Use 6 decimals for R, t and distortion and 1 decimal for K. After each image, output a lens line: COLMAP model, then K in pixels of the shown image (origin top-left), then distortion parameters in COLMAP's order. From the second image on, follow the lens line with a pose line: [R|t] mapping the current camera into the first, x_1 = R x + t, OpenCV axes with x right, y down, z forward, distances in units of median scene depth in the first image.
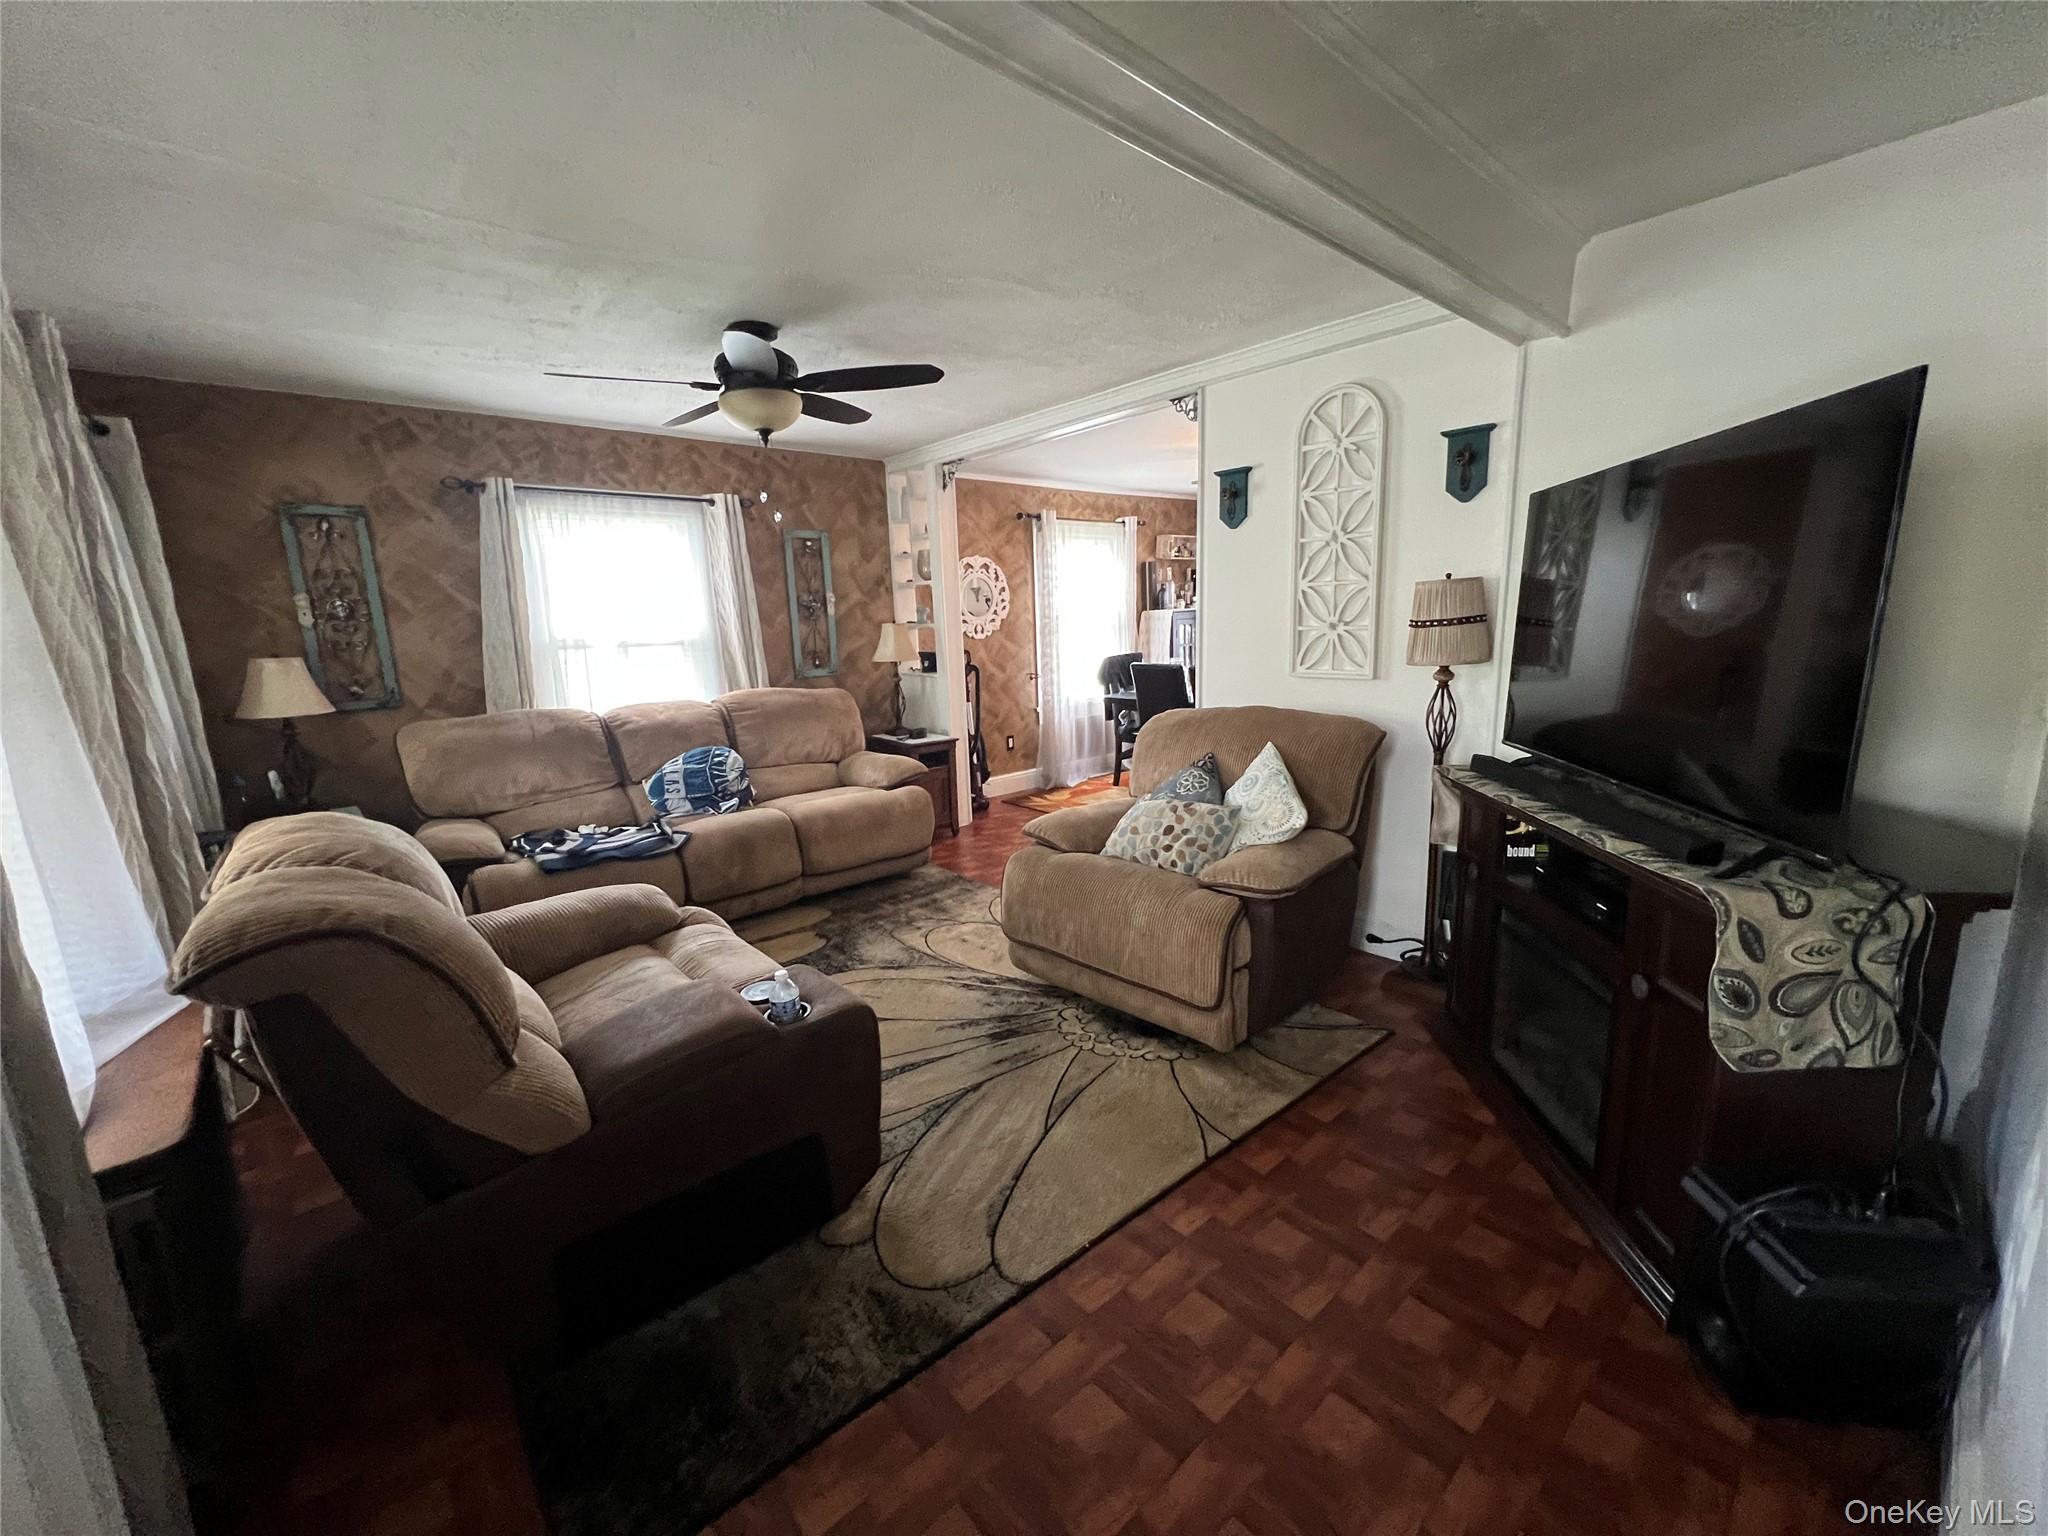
lens RADIAL K [[822.0, 0, 1024.5], [0, 822.0, 772.4], [0, 0, 1]] dist [-0.003972, -0.000187]
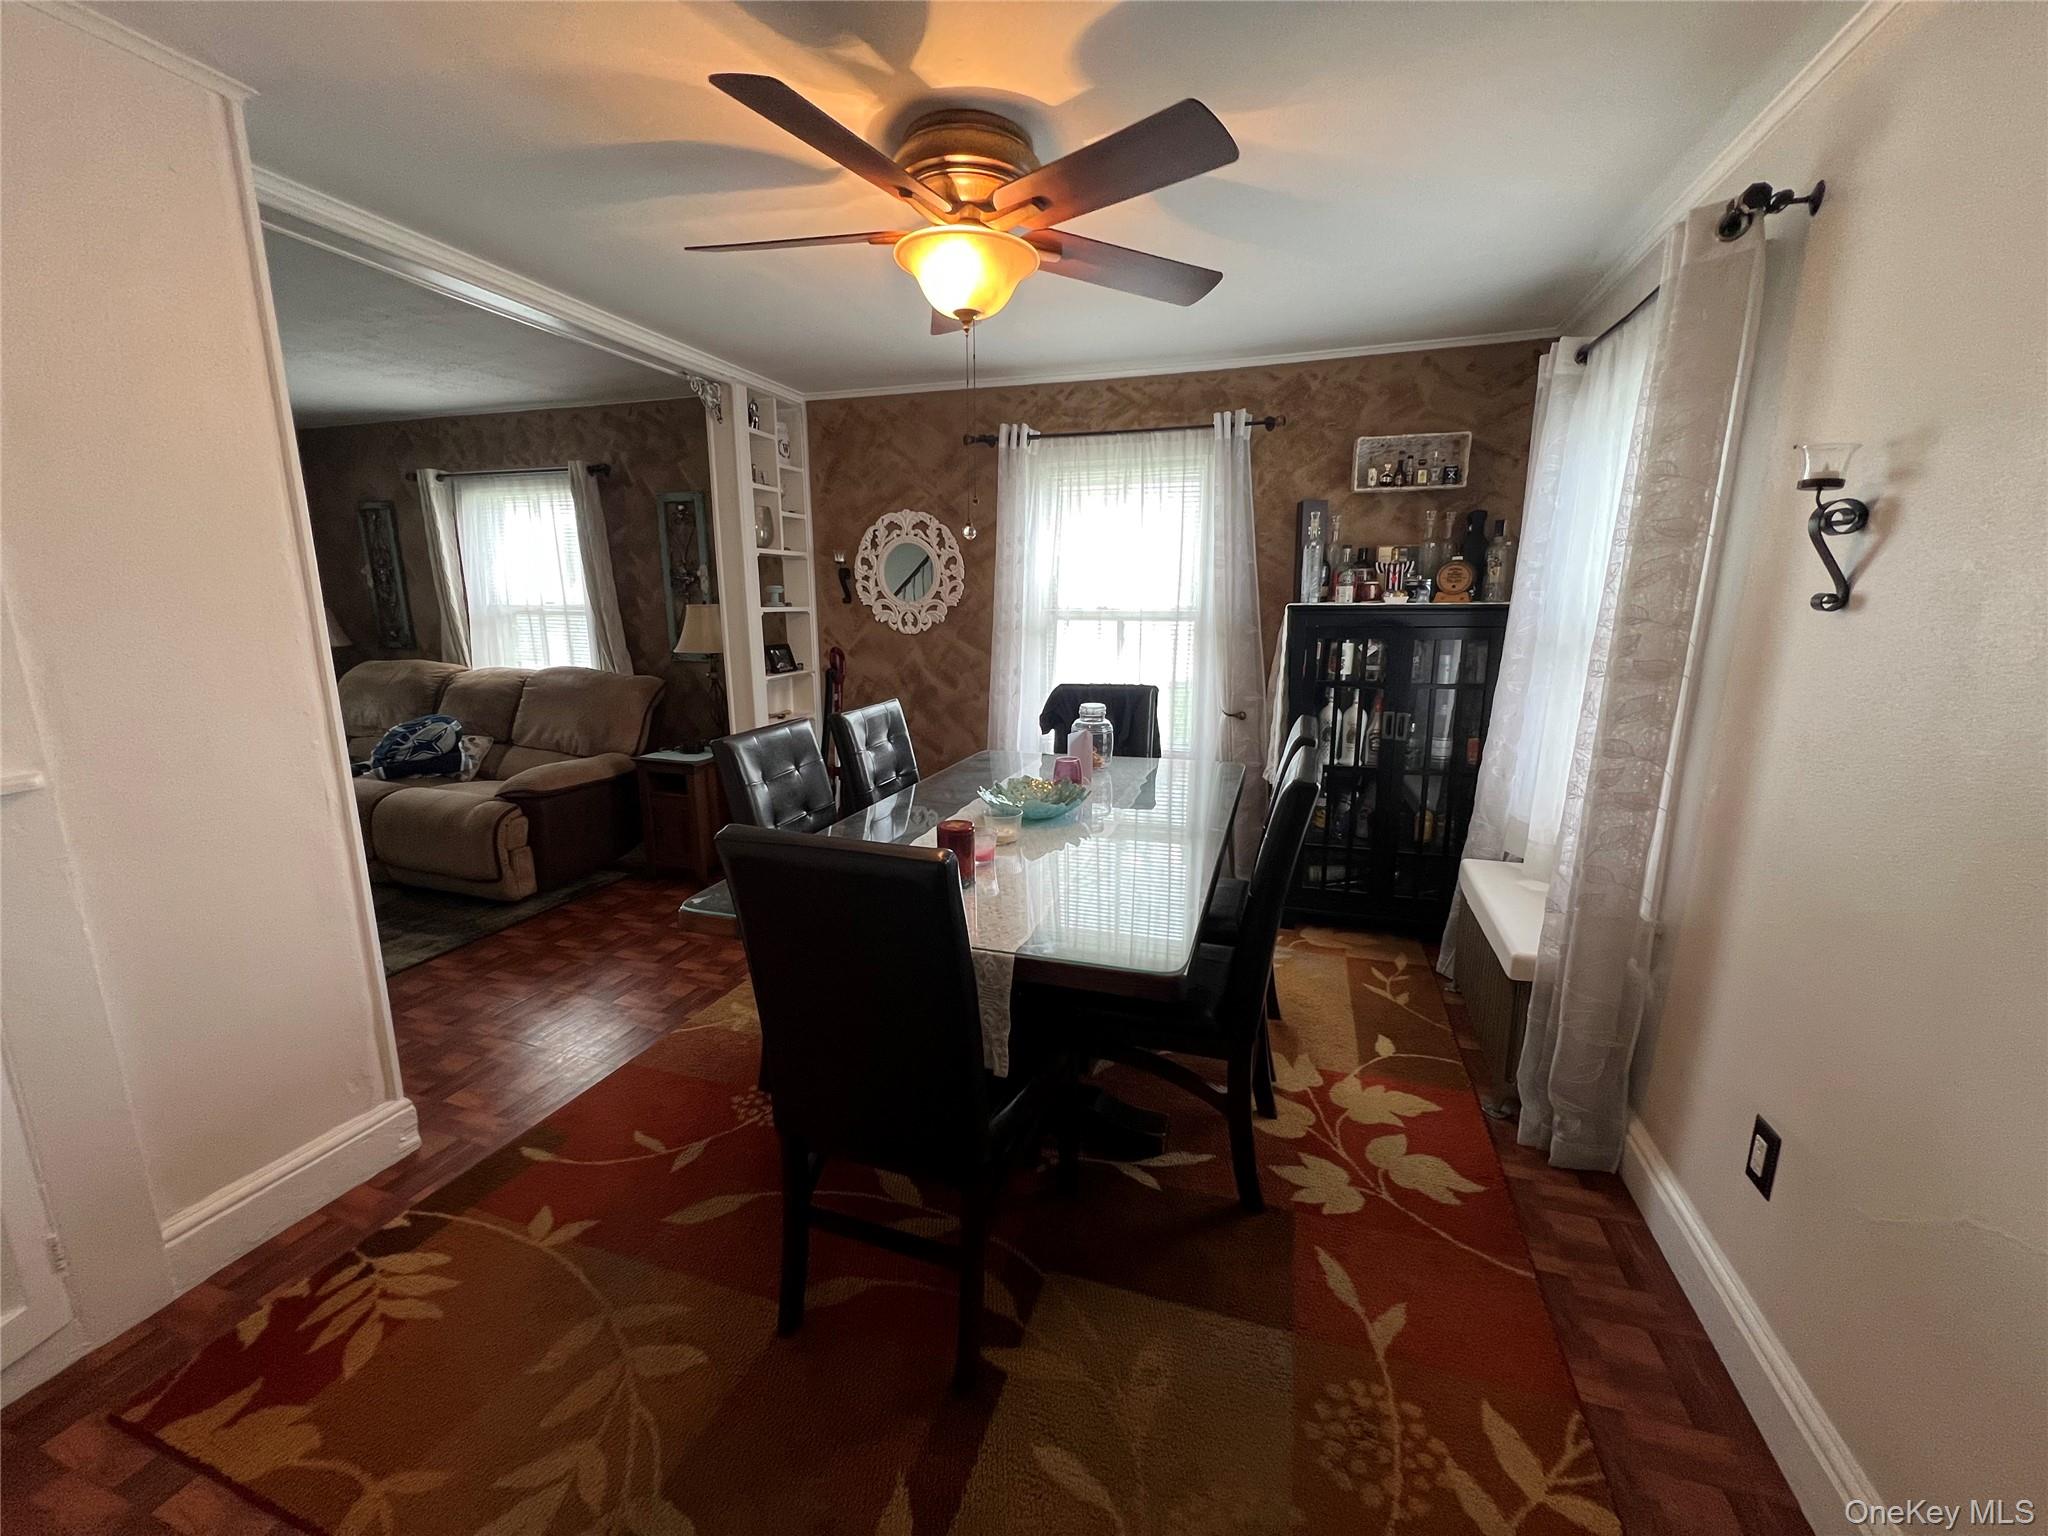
lens RADIAL K [[822.0, 0, 1024.2], [0, 822.0, 769.4], [0, 0, 1]] dist [-0.003972, -0.000187]
pose [[0.506479, 0.213230, -0.835471, 0.597008], [-0.185232, 0.973225, 0.136096, -0.166312], [0.842121, 0.085826, 0.532415, 0.740460]]
